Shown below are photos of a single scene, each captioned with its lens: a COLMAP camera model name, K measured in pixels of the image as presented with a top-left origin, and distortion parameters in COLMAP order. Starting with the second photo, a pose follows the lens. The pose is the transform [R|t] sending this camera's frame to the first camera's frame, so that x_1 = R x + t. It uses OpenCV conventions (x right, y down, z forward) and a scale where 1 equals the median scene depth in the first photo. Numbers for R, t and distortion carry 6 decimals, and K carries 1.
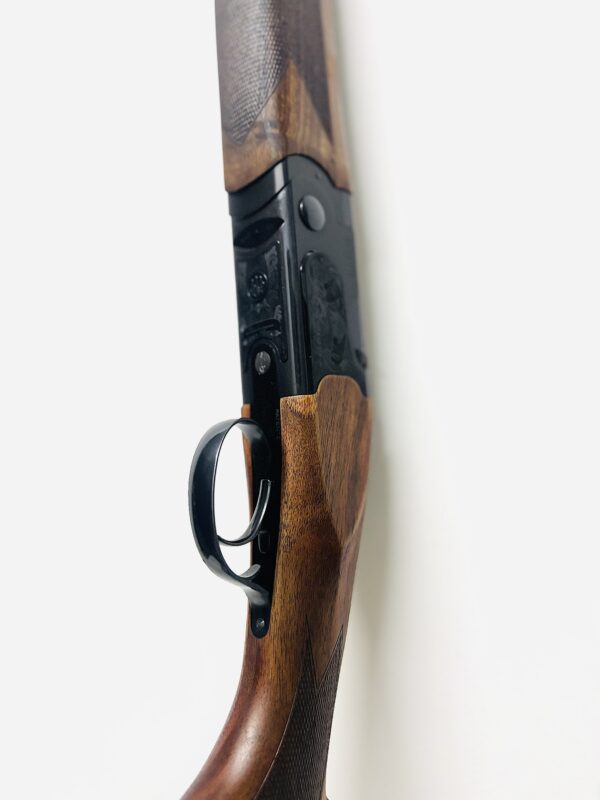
lens RADIAL K [[615.9, 0, 299.4], [0, 615.9, 397.0], [0, 0, 1]] dist [-0.020635, 0.019853]
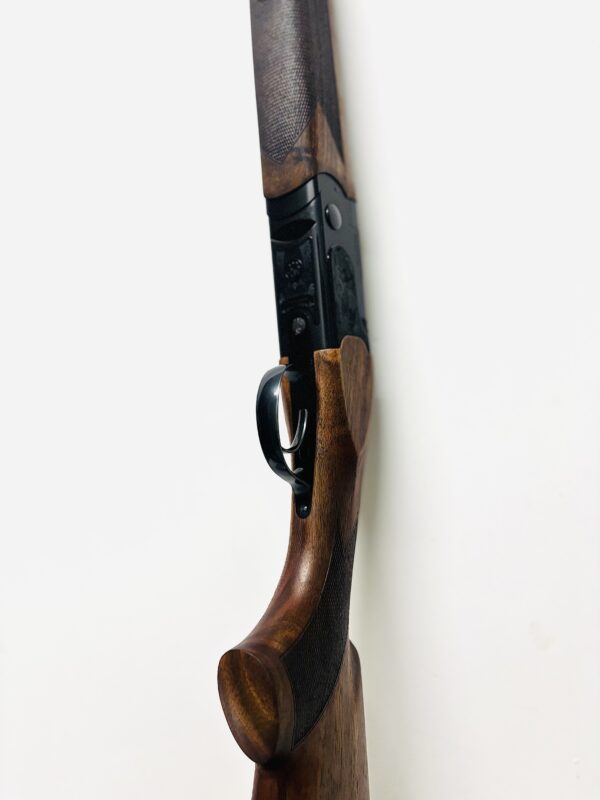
lens RADIAL K [[615.9, 0, 299.8], [0, 615.9, 403.9], [0, 0, 1]] dist [-0.020635, 0.019853]
pose [[0.992791, -0.001439, 0.119852, -0.221011], [-0.002174, 0.999547, 0.030008, 0.076879], [-0.119841, -0.030052, 0.992338, -0.365080]]
